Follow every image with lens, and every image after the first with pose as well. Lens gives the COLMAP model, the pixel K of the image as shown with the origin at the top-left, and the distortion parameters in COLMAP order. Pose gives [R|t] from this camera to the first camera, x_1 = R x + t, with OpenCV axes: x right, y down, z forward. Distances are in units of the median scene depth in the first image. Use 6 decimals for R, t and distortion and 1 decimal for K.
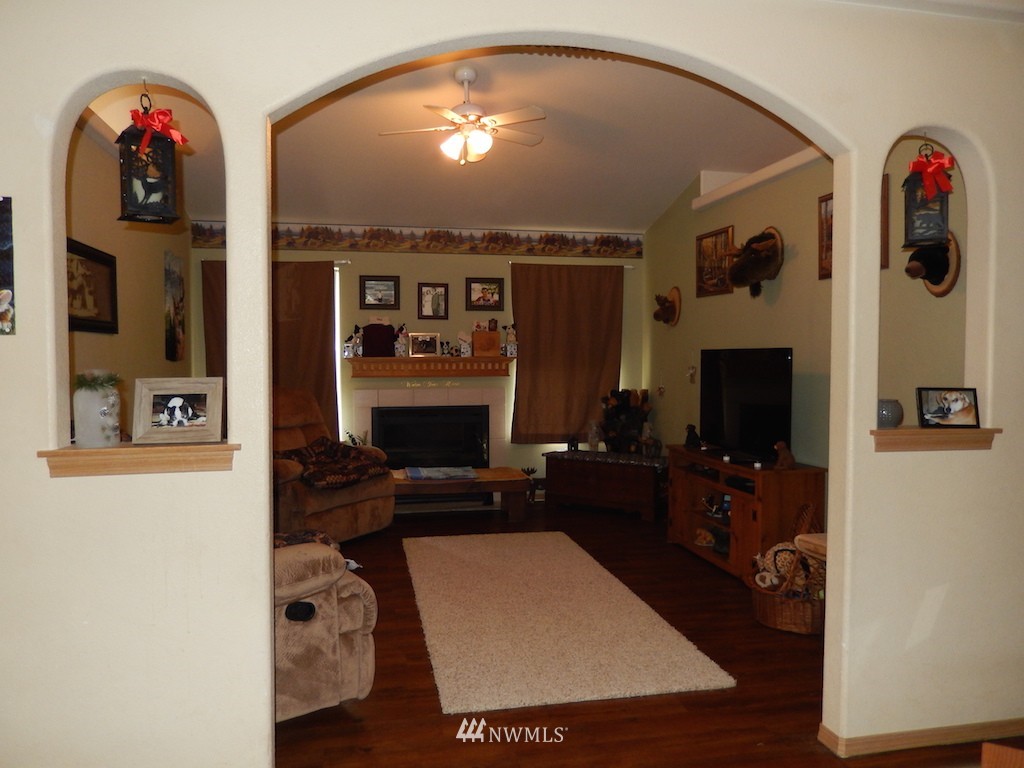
lens RADIAL K [[766.5, 0, 508.9], [0, 766.5, 379.8], [0, 0, 1]] dist [-0.012364, -0.014042]
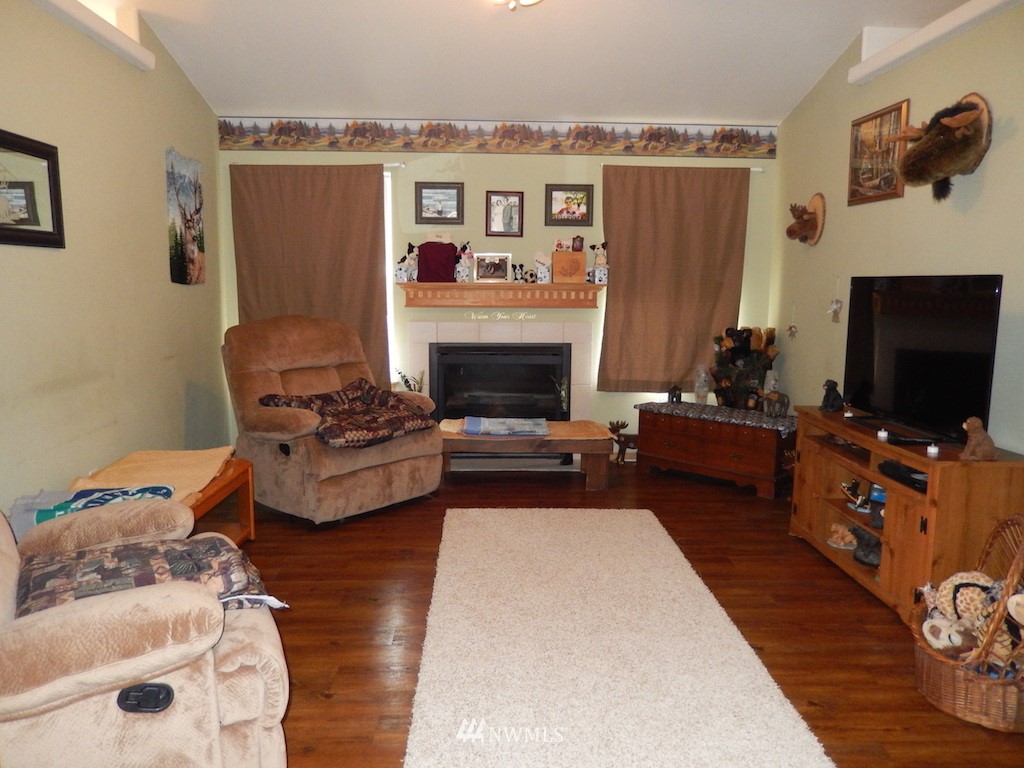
lens RADIAL K [[766.5, 0, 508.9], [0, 766.5, 379.8], [0, 0, 1]] dist [-0.012364, -0.014042]
pose [[0.986668, 0.031456, -0.159677, 0.044924], [-0.016326, 0.995325, 0.095194, -0.005559], [0.161925, -0.091318, 0.982569, 0.206425]]
